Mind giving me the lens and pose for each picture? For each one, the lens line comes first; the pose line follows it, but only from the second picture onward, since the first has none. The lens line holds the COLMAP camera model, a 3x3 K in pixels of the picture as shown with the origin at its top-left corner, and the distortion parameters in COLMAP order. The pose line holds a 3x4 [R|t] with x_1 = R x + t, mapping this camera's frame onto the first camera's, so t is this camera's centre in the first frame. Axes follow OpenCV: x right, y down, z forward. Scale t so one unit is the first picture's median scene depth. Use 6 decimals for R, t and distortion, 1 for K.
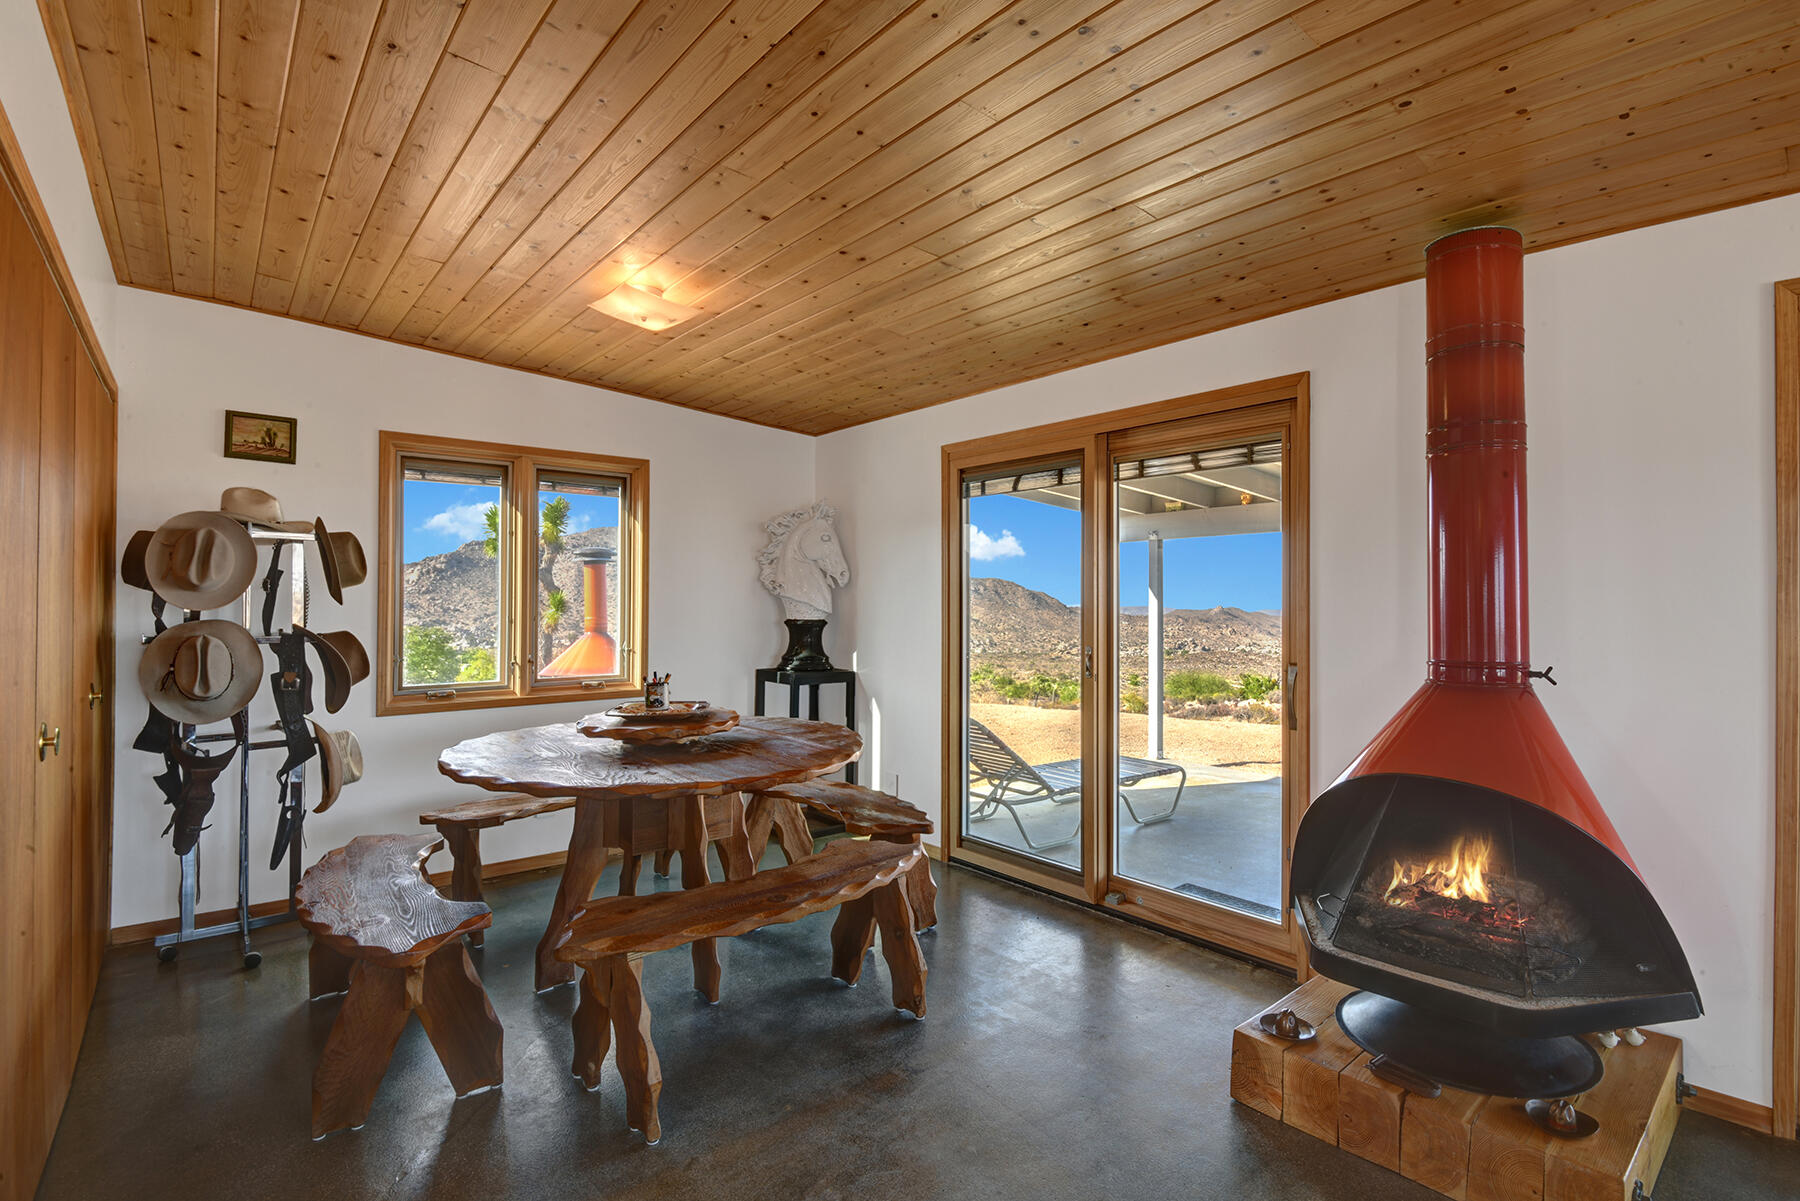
lens RADIAL K [[831.9, 0, 894.1], [0, 831.9, 595.8], [0, 0, 1]] dist [-0.025436, -0.000950]
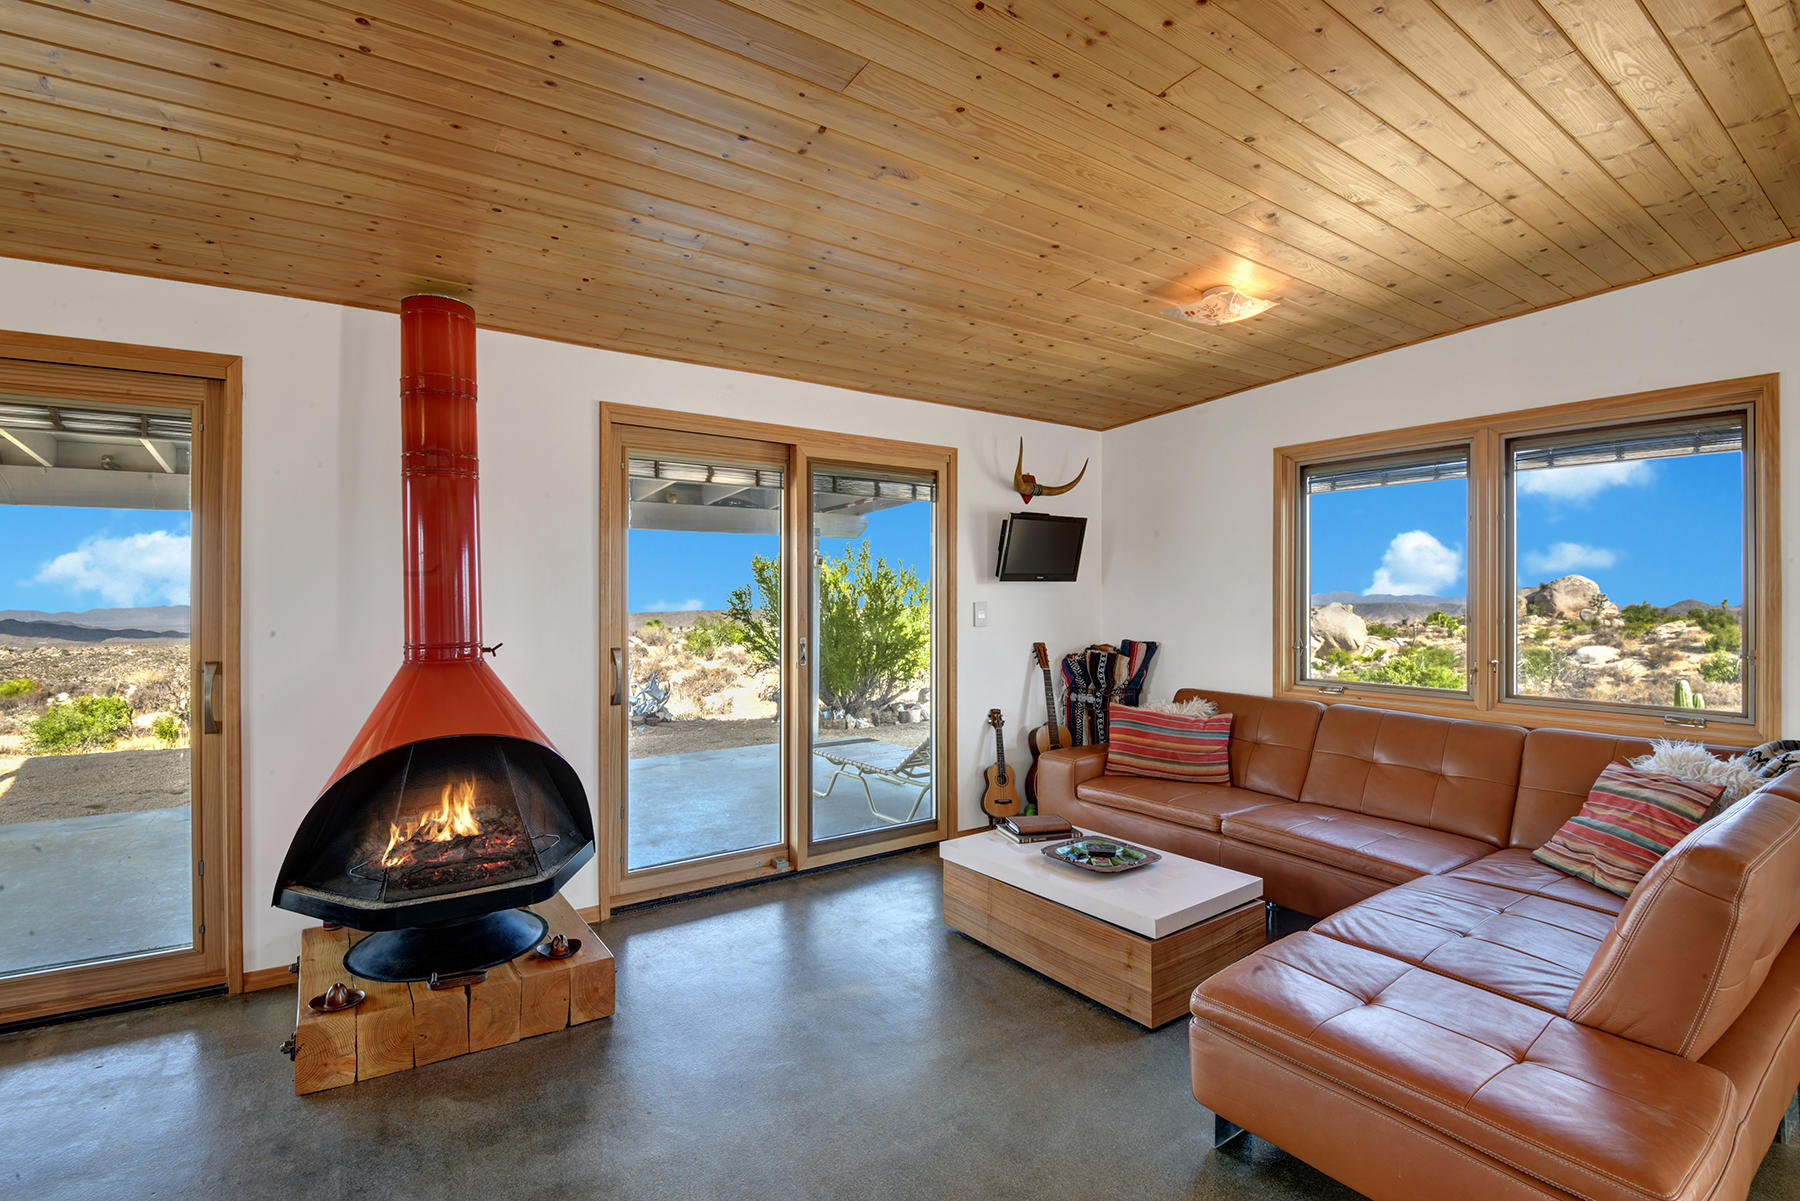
lens RADIAL K [[831.9, 0, 895.8], [0, 831.9, 600.1], [0, 0, 1]] dist [-0.025436, -0.000950]
pose [[0.149594, -0.009584, 0.988701, -0.433522], [-0.005482, 0.999930, 0.010522, -0.003186], [-0.988732, -0.006994, 0.149531, 0.134927]]
